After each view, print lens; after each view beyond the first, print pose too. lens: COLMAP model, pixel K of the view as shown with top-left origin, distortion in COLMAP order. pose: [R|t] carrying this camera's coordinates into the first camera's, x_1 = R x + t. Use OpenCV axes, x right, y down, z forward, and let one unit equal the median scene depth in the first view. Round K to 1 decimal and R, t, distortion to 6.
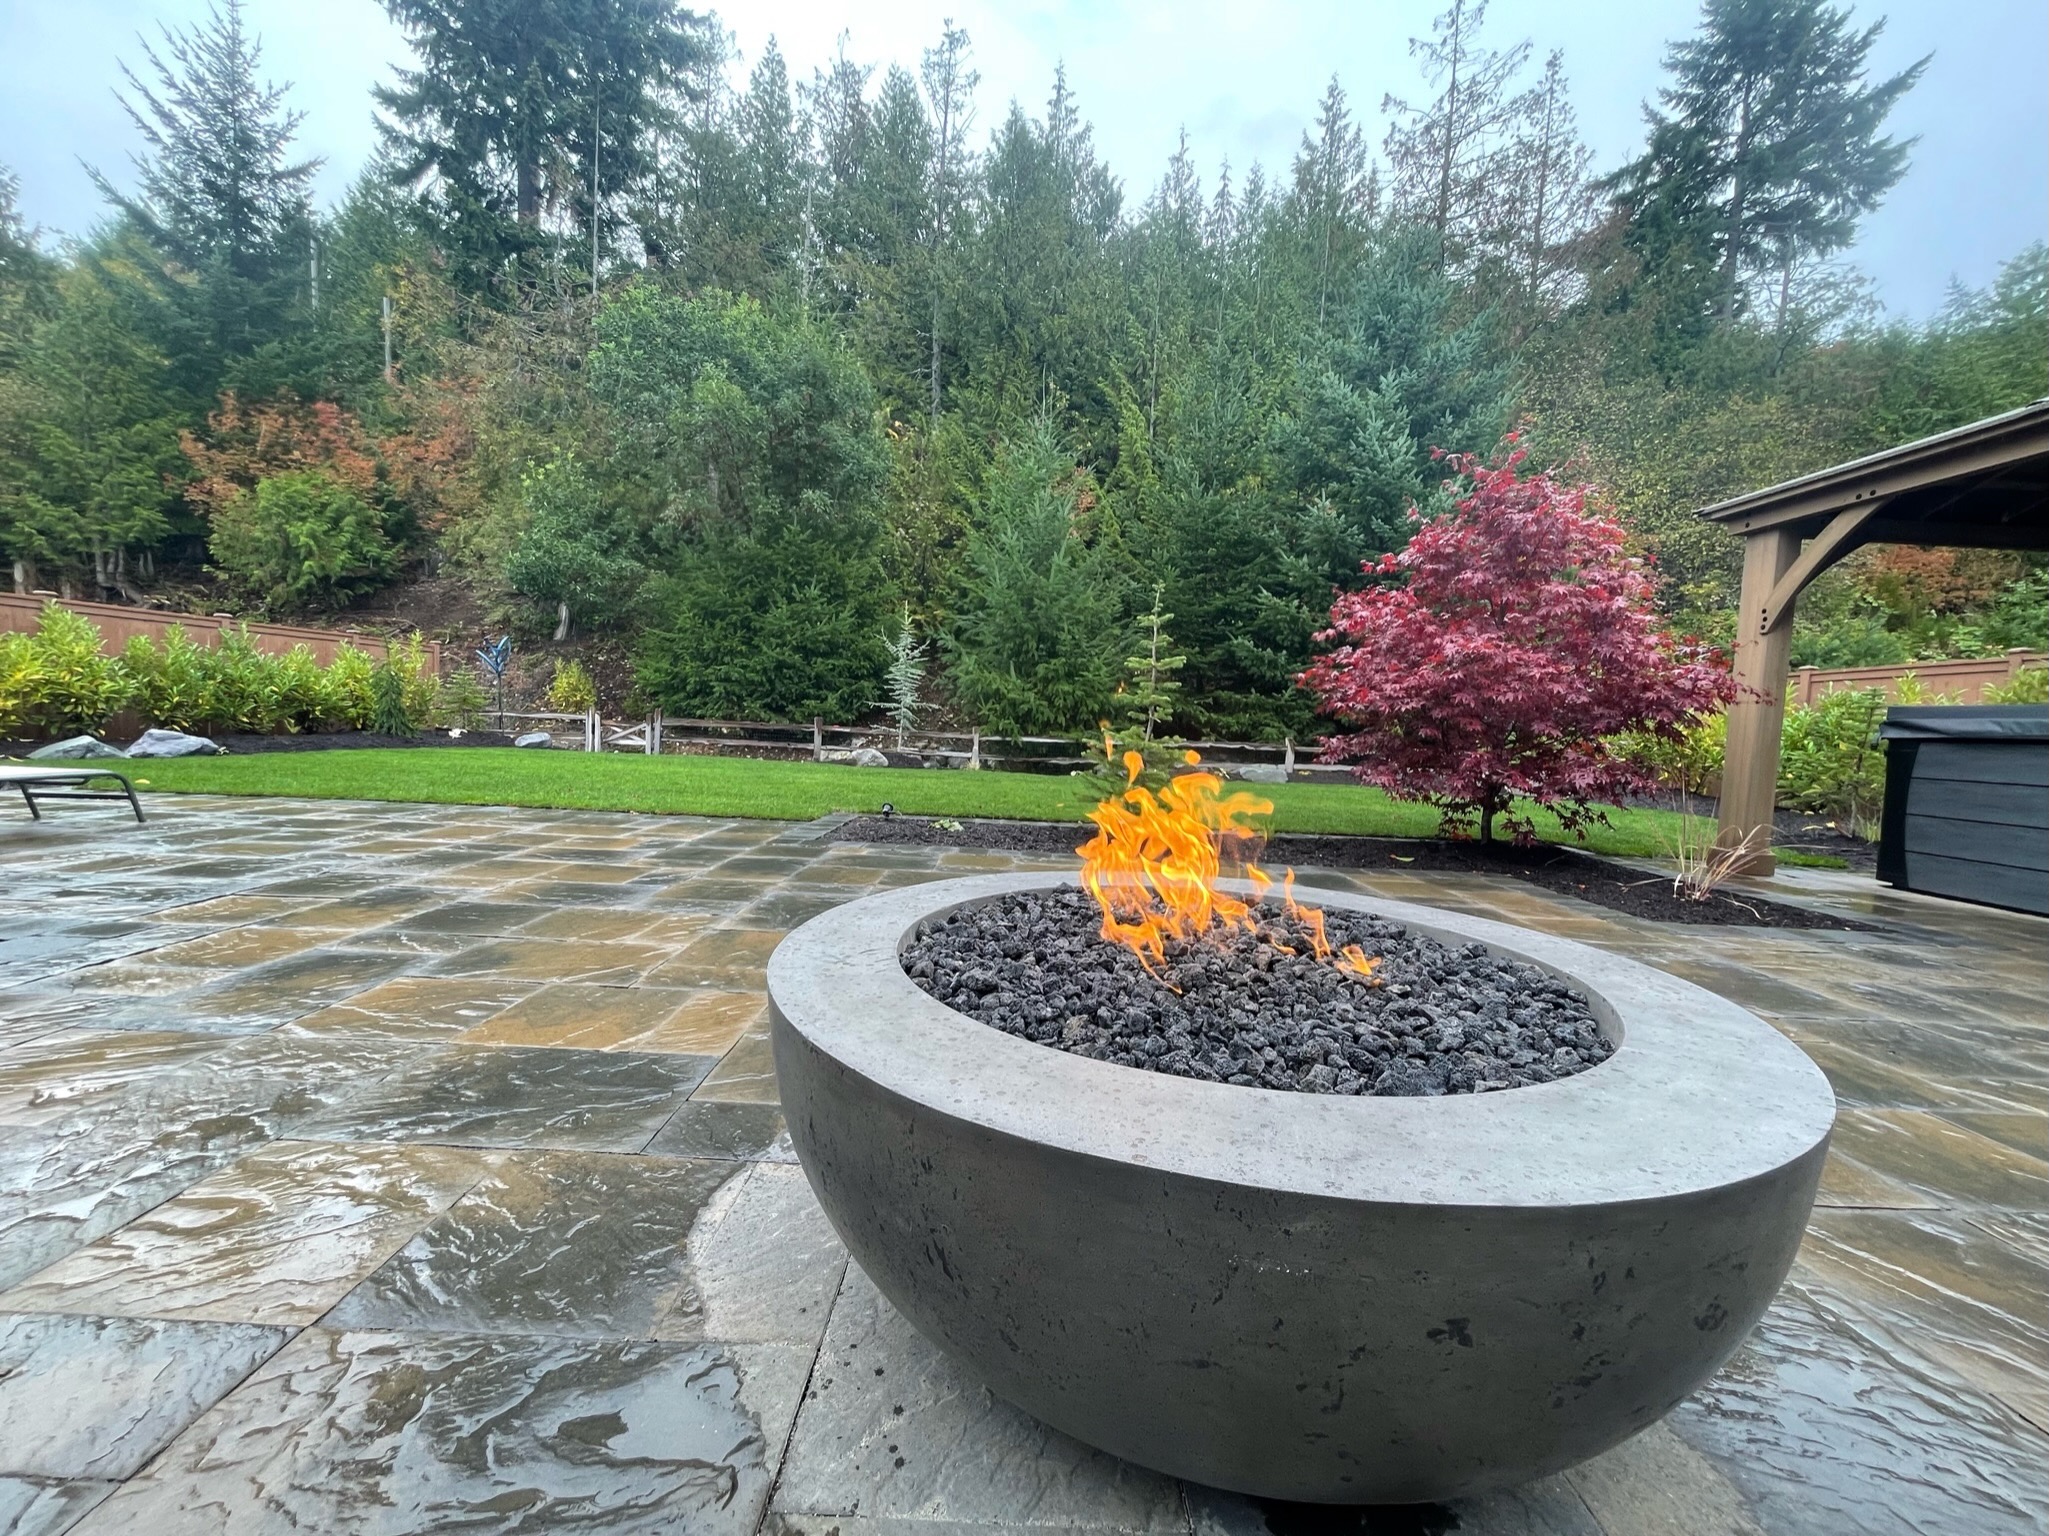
lens RADIAL K [[824.2, 0, 1024.0], [0, 824.2, 760.9], [0, 0, 1]] dist [-0.000596, -0.000343]
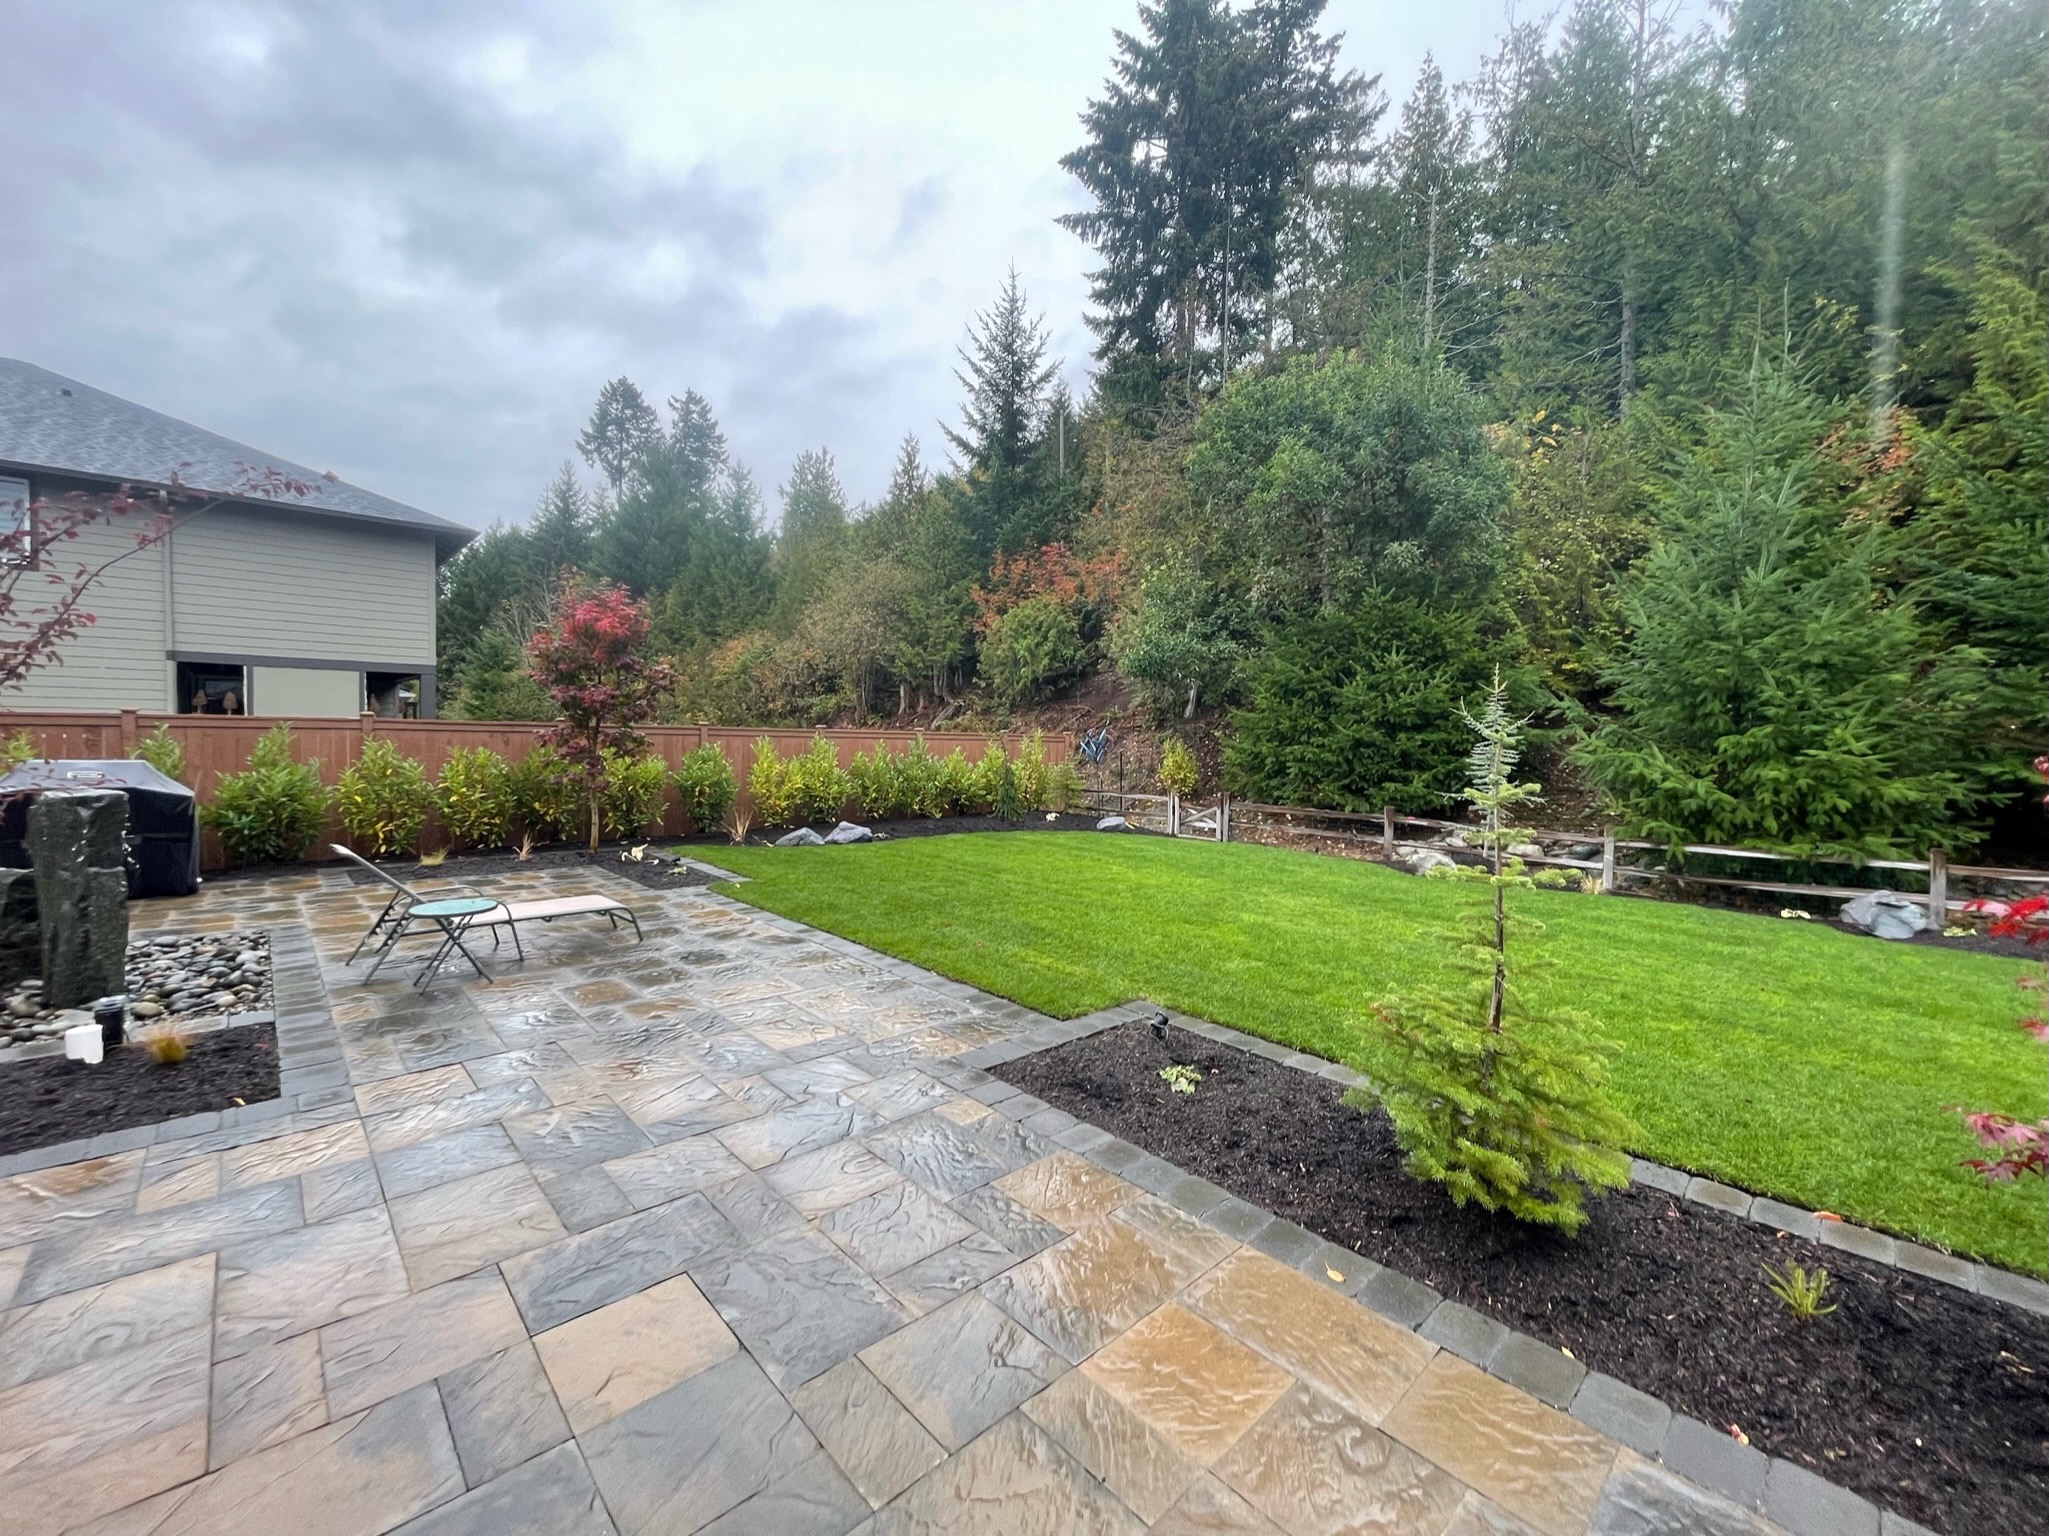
lens RADIAL K [[824.2, 0, 1024.6], [0, 824.2, 762.7], [0, 0, 1]] dist [-0.000596, -0.000343]
pose [[0.685763, -0.006466, -0.727796, 0.099534], [-0.030553, 0.998823, -0.037663, -0.047324], [0.727183, 0.048065, 0.684759, 0.117861]]
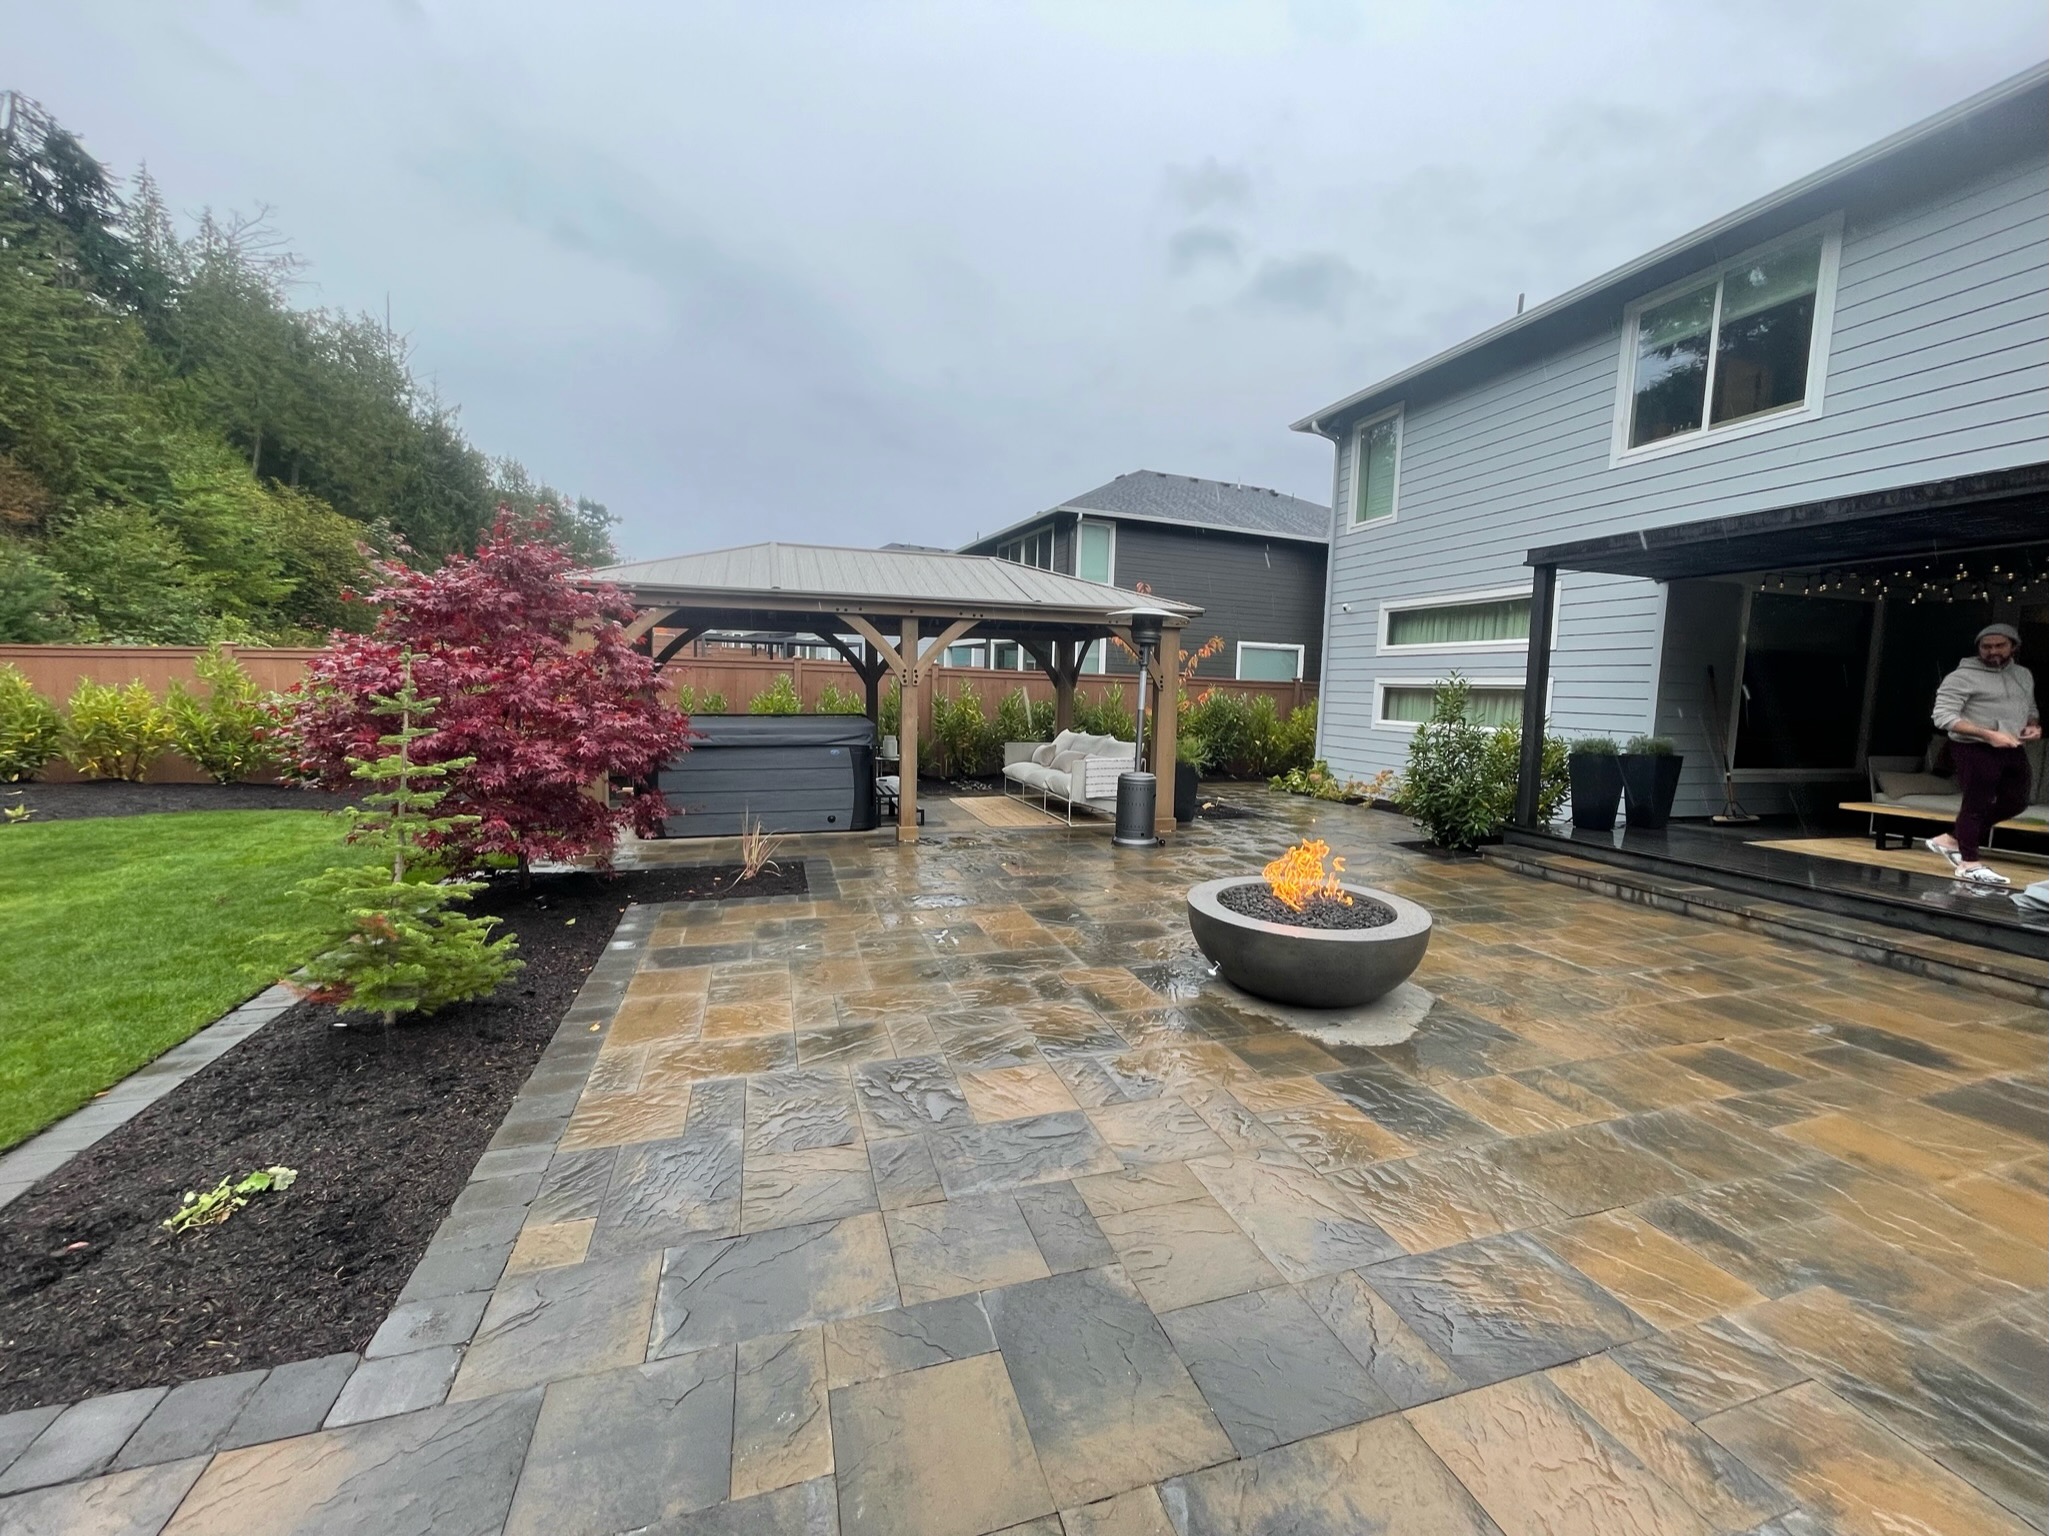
lens RADIAL K [[824.2, 0, 1020.2], [0, 824.2, 765.8], [0, 0, 1]] dist [-0.000596, -0.000343]
pose [[-0.292068, -0.149545, 0.944633, -0.180127], [0.013712, 0.986943, 0.160483, -0.064250], [-0.956299, 0.059825, -0.286204, 0.207596]]
